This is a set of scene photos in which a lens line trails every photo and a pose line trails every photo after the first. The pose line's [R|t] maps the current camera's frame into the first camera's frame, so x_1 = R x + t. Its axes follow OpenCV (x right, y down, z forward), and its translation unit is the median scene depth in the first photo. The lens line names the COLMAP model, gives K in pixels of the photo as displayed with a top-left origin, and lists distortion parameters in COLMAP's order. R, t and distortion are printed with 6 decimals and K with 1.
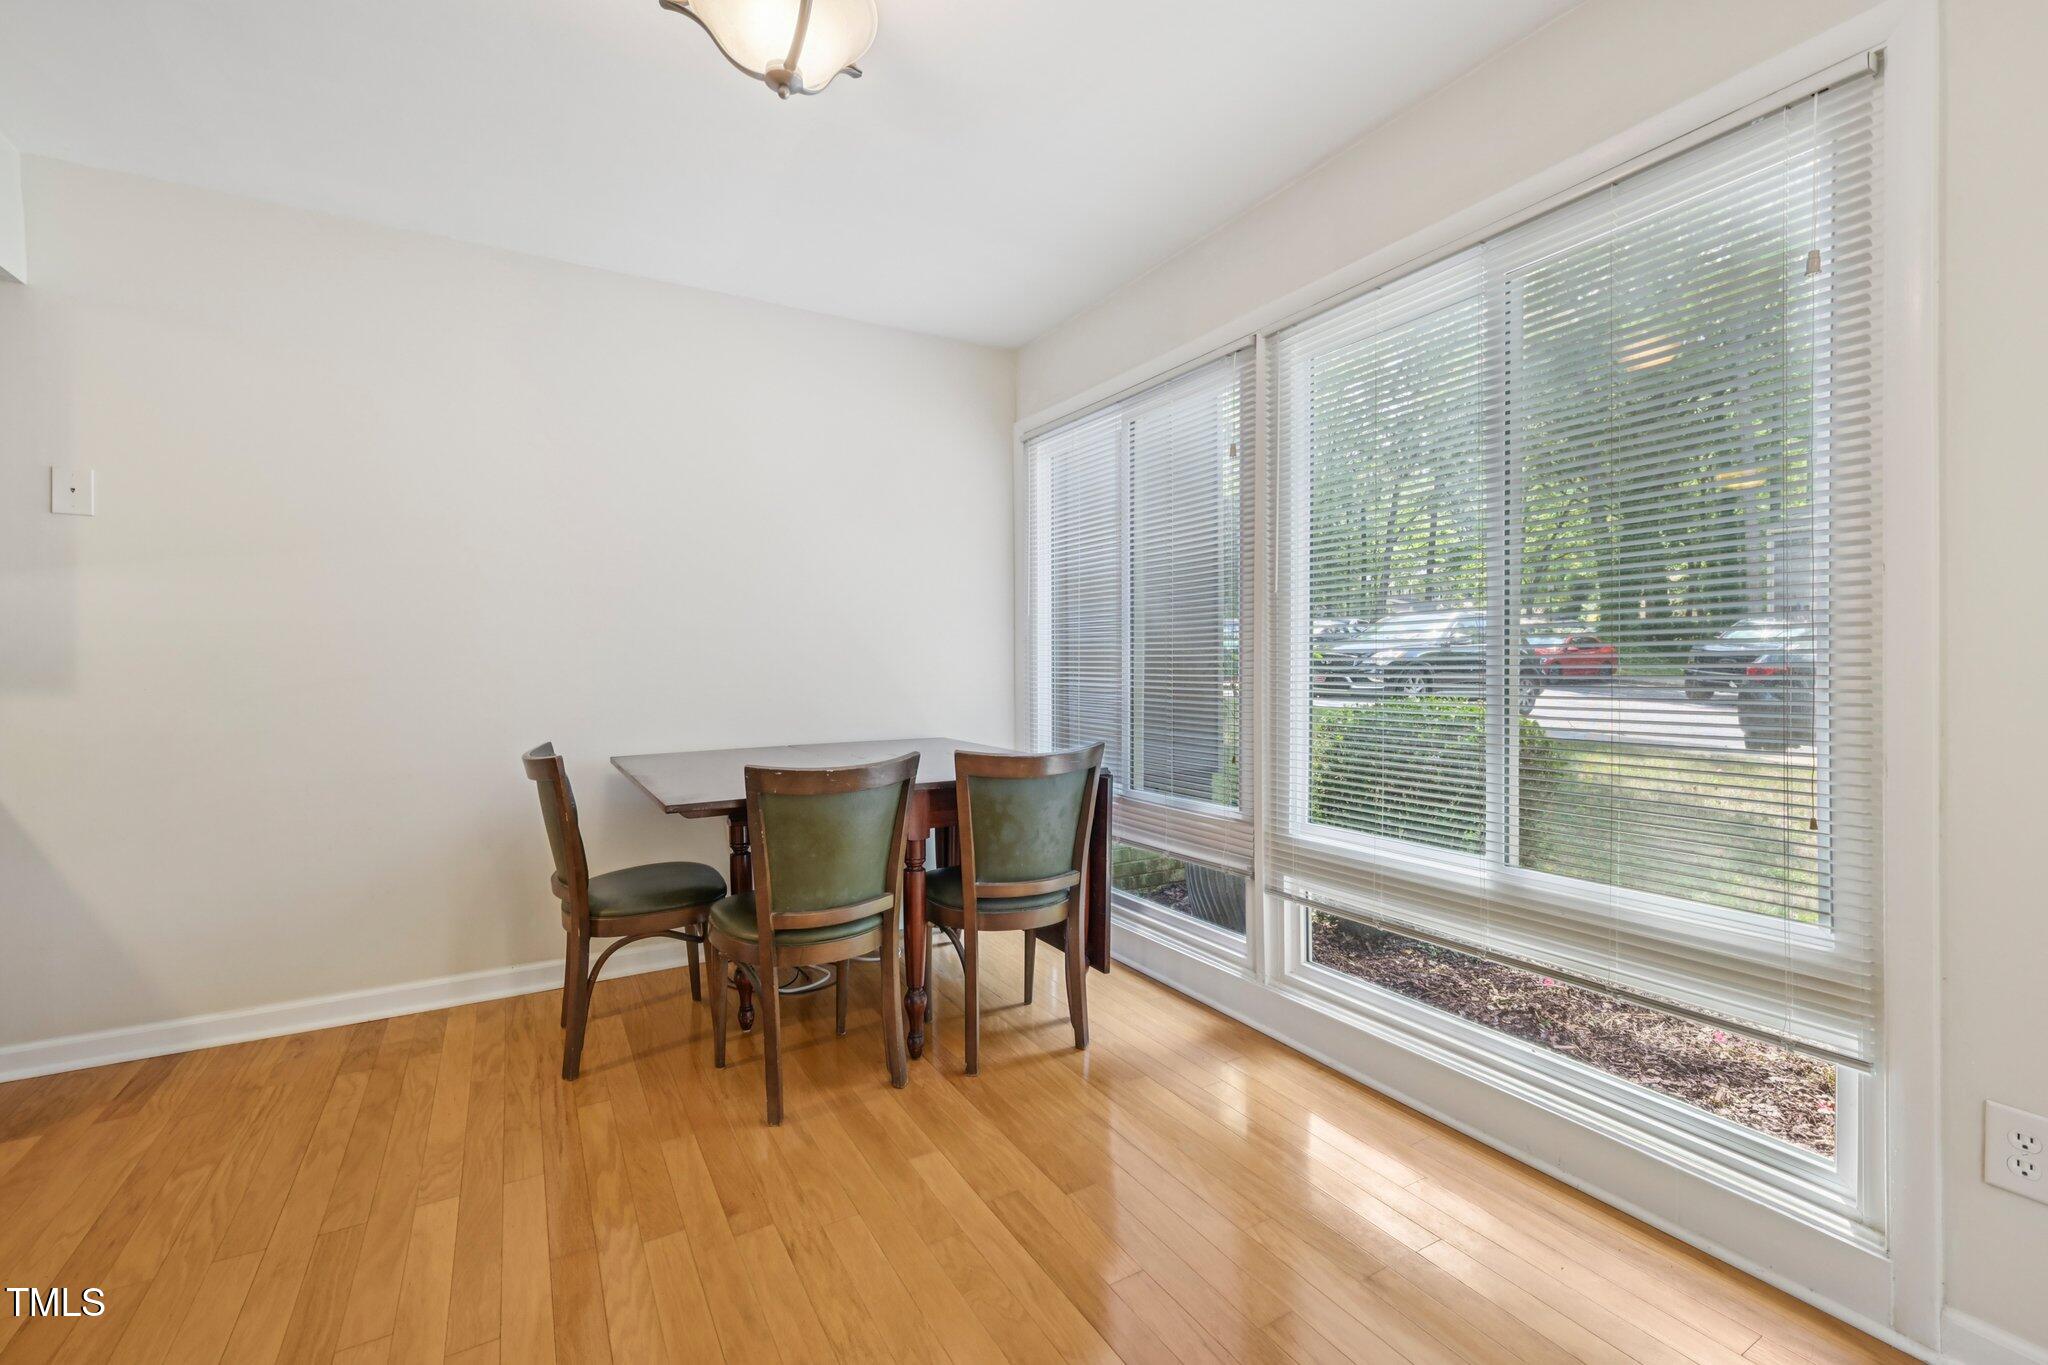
lens RADIAL K [[861.4, 0, 1015.0], [0, 861.4, 671.7], [0, 0, 1]] dist [-0.000355, 0.000574]
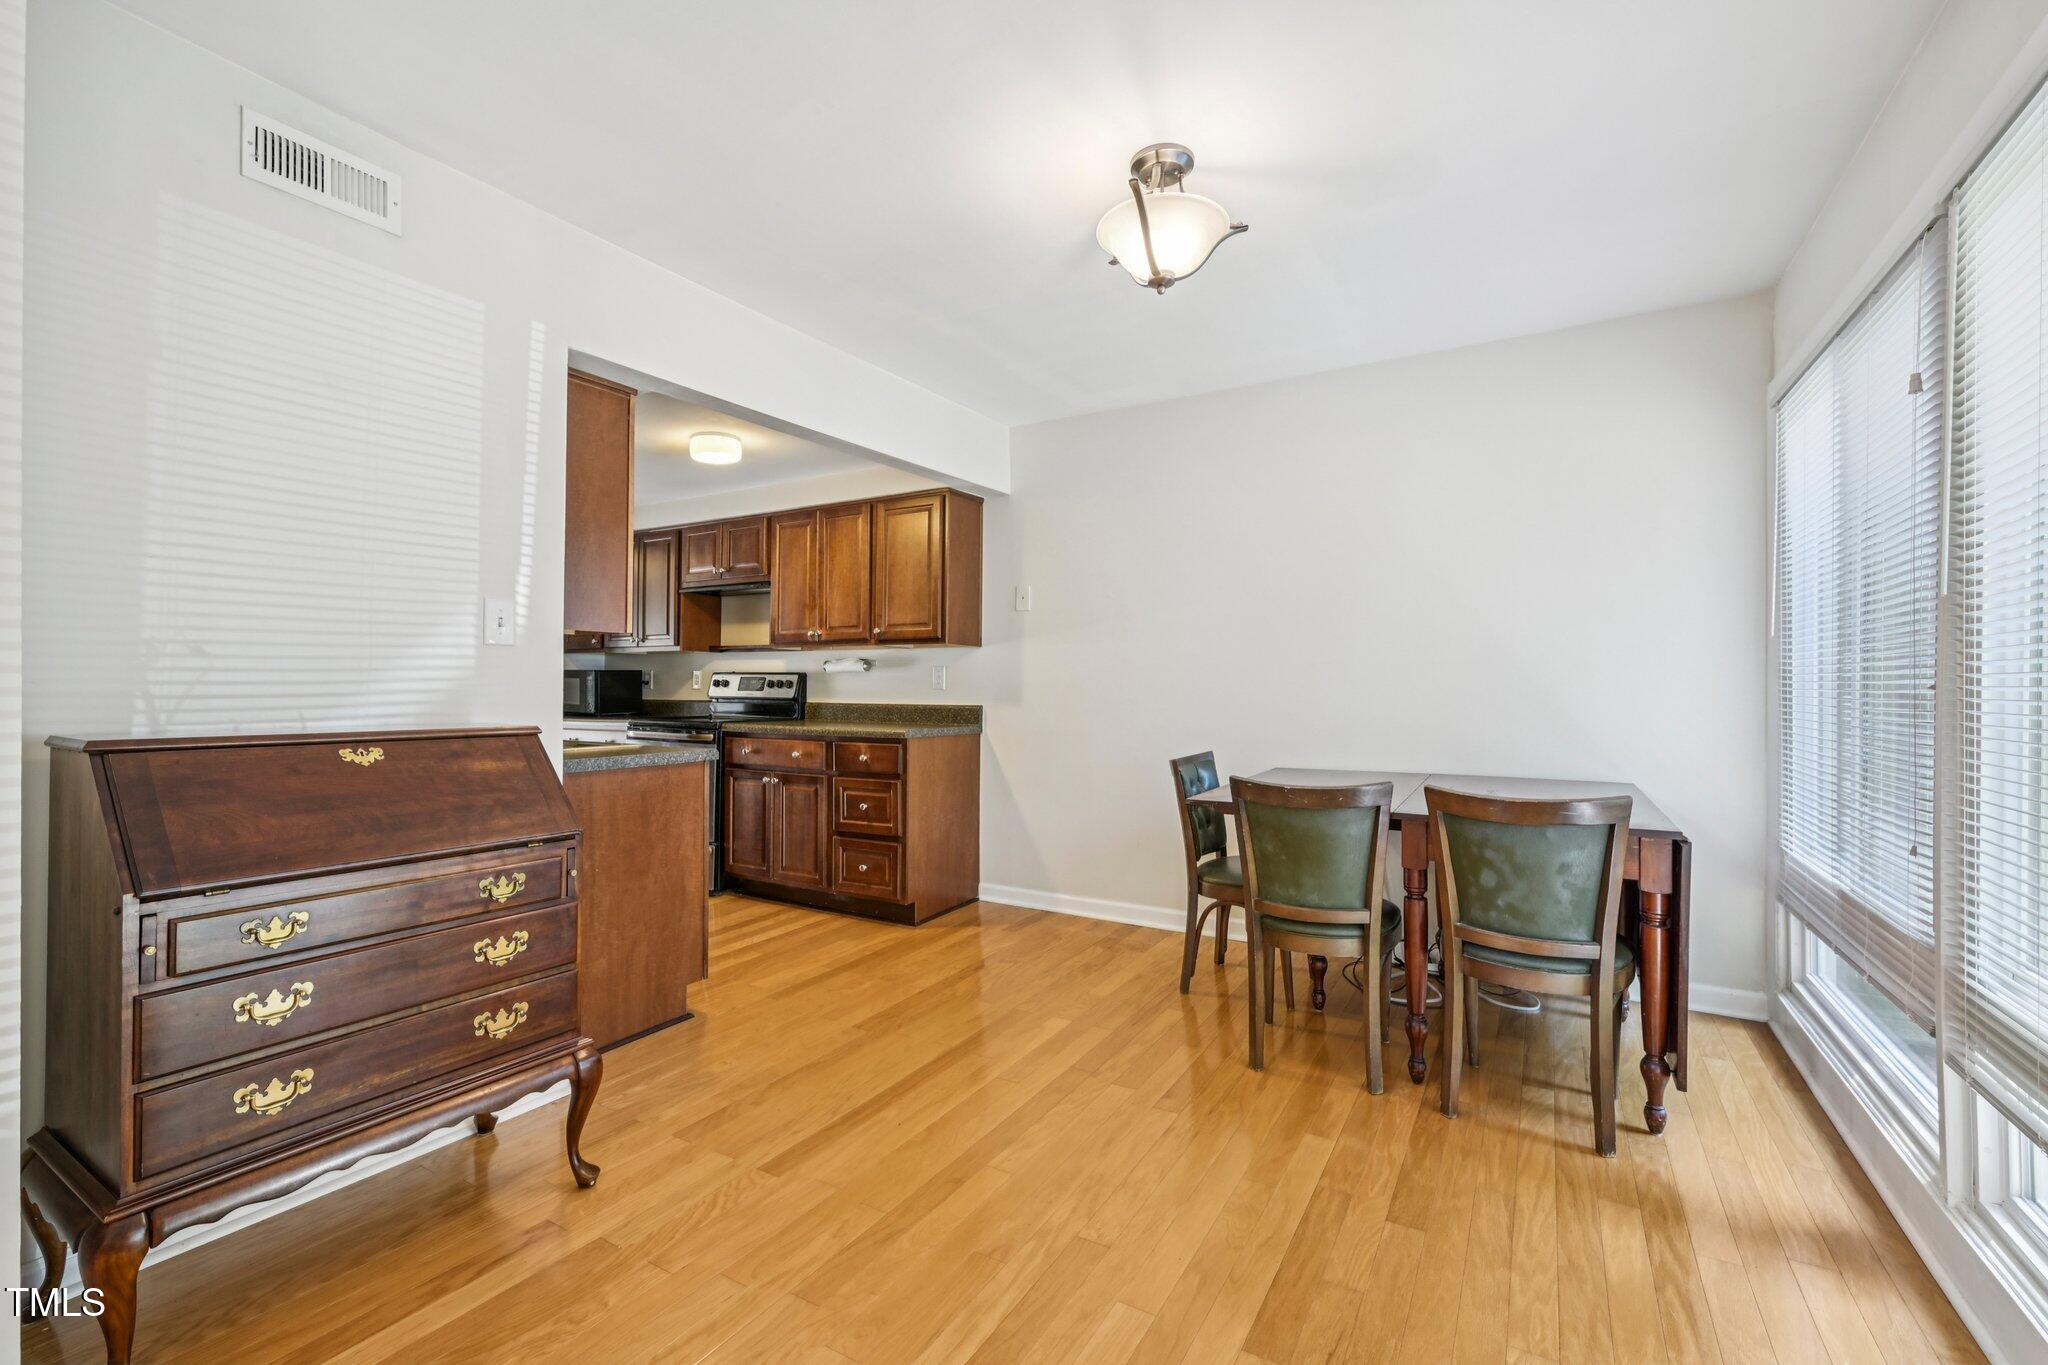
lens RADIAL K [[861.4, 0, 1021.6], [0, 861.4, 680.0], [0, 0, 1]] dist [-0.000355, 0.000574]
pose [[0.493822, 0.000943, -0.869562, 0.577772], [-0.011705, 0.999916, -0.005563, -0.020257], [0.869484, 0.012926, 0.493792, 0.084019]]
